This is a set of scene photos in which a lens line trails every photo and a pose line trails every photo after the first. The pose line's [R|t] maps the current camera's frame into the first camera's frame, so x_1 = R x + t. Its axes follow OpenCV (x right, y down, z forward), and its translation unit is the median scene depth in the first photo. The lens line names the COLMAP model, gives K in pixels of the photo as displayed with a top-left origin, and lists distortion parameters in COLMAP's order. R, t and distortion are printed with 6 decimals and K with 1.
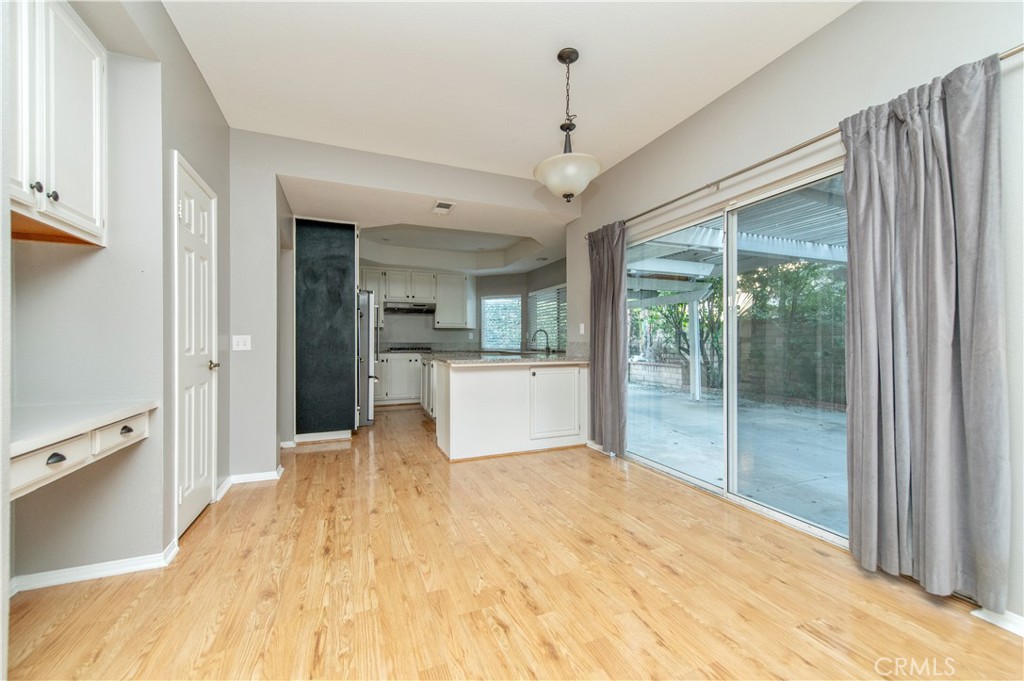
lens RADIAL K [[407.9, 0, 518.7], [0, 407.9, 340.6], [0, 0, 1]] dist [0.000698, -0.000110]
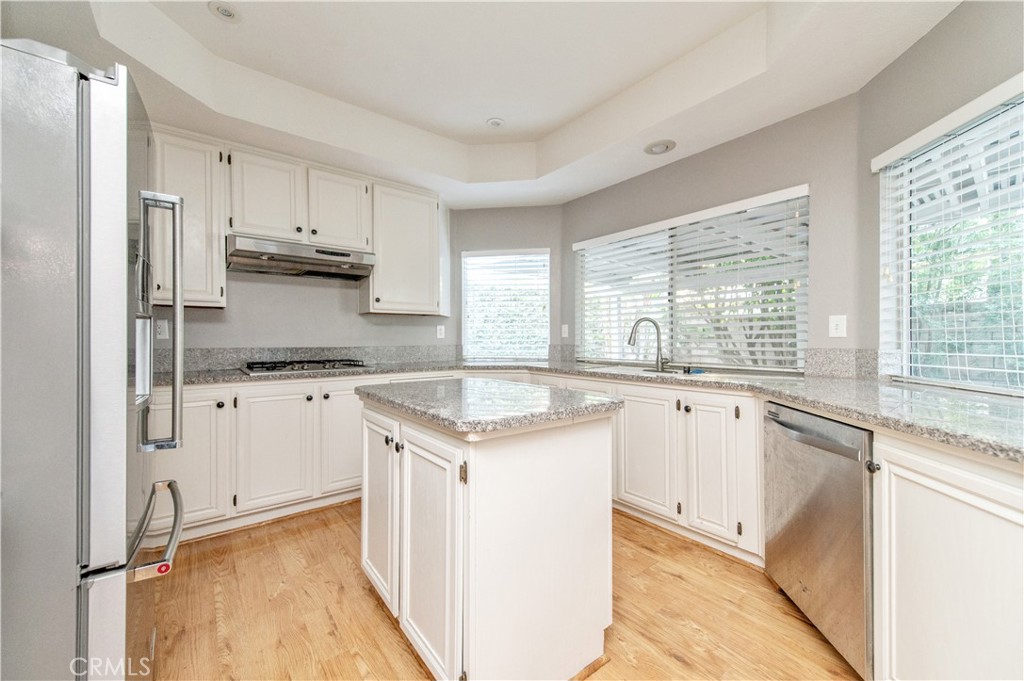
lens RADIAL K [[398.6, 0, 513.2], [0, 398.6, 337.2], [0, 0, 1]] dist [0.008997, -0.000507]
pose [[0.964105, -0.005153, 0.265471, -0.167207], [0.006019, 0.999979, -0.002445, -0.003873], [-0.265452, 0.003955, 0.964116, 0.549287]]
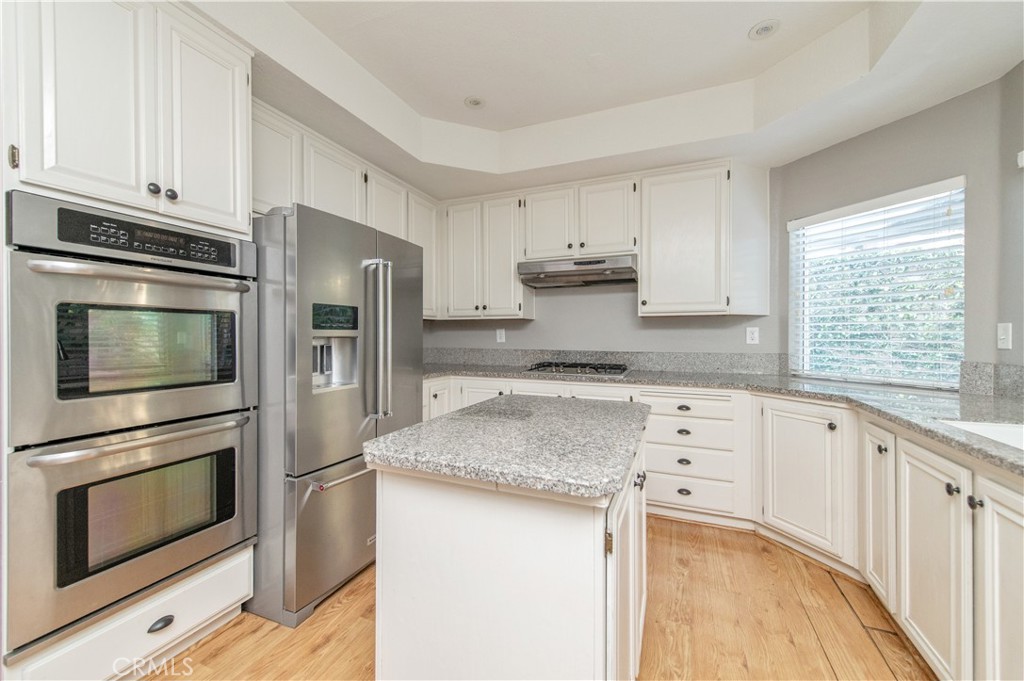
lens RADIAL K [[398.6, 0, 513.2], [0, 398.6, 337.2], [0, 0, 1]] dist [0.008997, -0.000507]
pose [[0.707000, 0.001567, -0.707212, -0.016578], [0.002350, 0.999987, 0.004566, -0.013009], [0.707209, -0.004890, 0.706987, 0.621706]]
